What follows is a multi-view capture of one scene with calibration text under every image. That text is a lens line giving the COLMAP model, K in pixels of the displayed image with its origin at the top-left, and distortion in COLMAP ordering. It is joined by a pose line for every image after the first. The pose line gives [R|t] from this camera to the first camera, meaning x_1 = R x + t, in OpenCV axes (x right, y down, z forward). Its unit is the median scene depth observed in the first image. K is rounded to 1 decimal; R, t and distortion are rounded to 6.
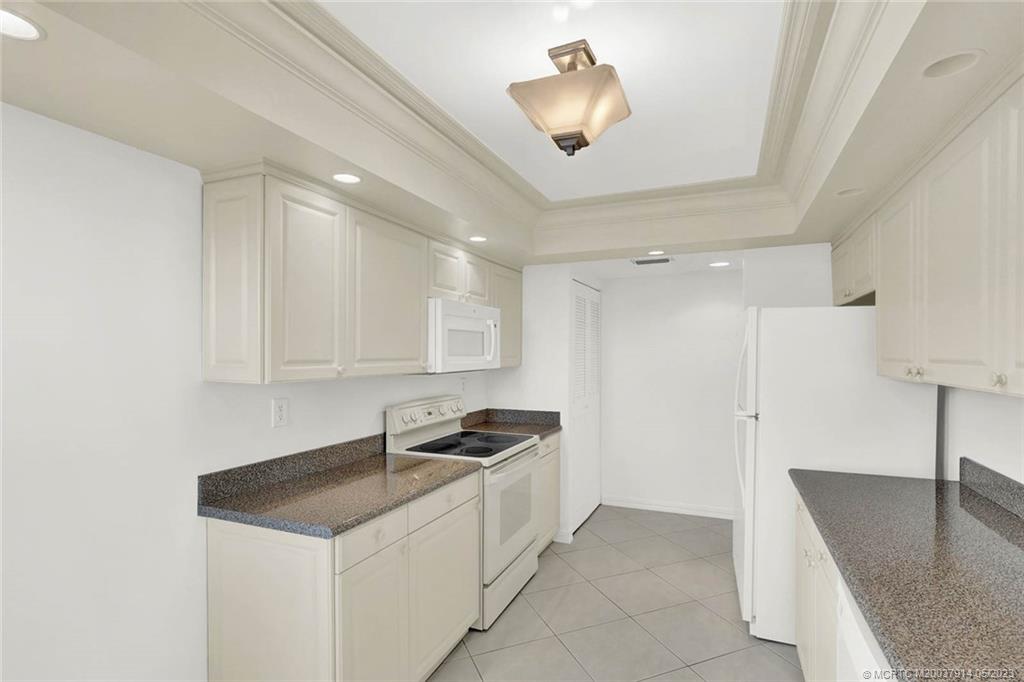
lens RADIAL K [[494.4, 0, 509.1], [0, 494.4, 360.0], [0, 0, 1]] dist [-0.001292, -0.000107]
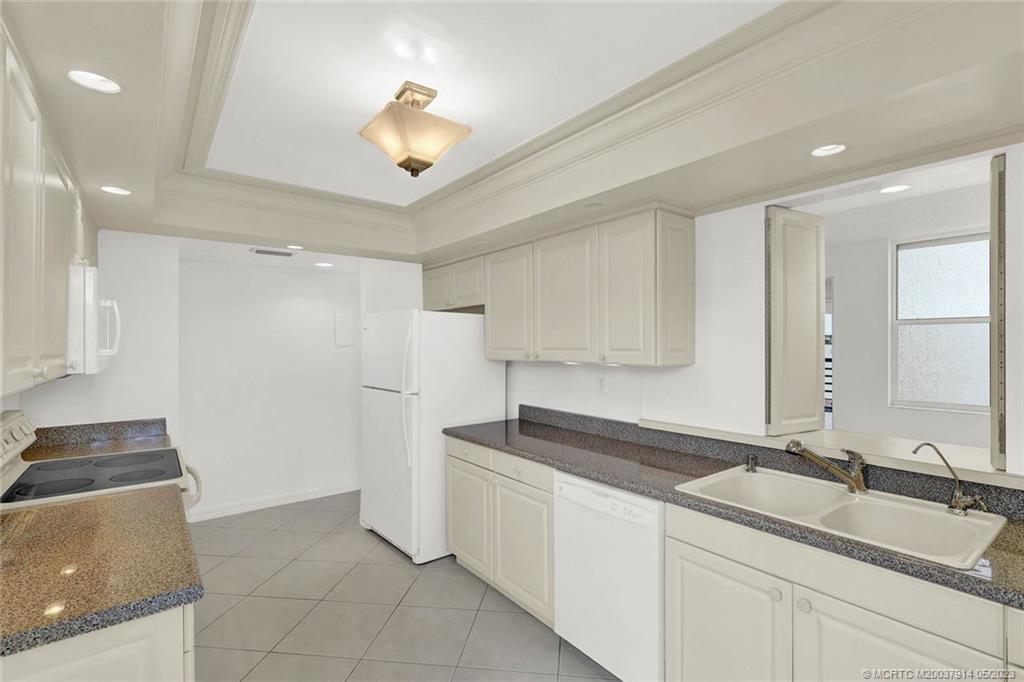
lens RADIAL K [[486.0, 0, 523.2], [0, 486.0, 346.2], [0, 0, 1]] dist [-0.000438, -0.000069]
pose [[0.473396, -0.005188, 0.880835, -0.502098], [0.015867, 0.999871, -0.002639, -0.003313], [-0.880707, 0.015225, 0.473417, 0.151484]]
